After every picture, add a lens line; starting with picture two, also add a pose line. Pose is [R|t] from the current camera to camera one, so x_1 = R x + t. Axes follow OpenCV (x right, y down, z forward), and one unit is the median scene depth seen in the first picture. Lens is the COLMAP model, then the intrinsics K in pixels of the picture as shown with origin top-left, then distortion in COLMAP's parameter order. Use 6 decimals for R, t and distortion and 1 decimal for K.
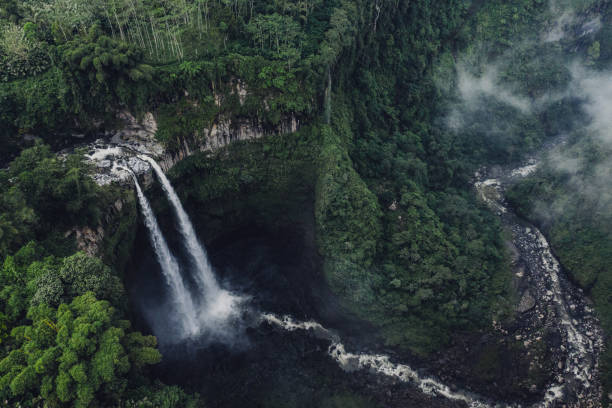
lens RADIAL K [[473.2, 0, 302.4], [0, 473.2, 203.4], [0, 0, 1]] dist [-0.020787, 0.003327]
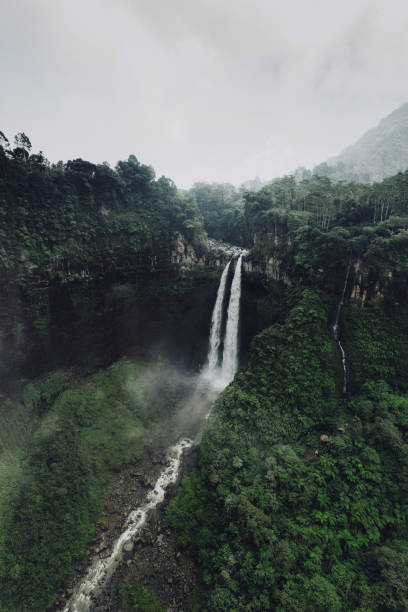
lens RADIAL K [[306.8, 0, 209.0], [0, 306.8, 309.0], [0, 0, 1]] dist [-0.016705, 0.000420]
pose [[-0.058849, 0.278138, -0.958737, 0.713886], [-0.754157, 0.616856, 0.225247, -0.109264], [0.654053, 0.736293, 0.173458, 0.675567]]
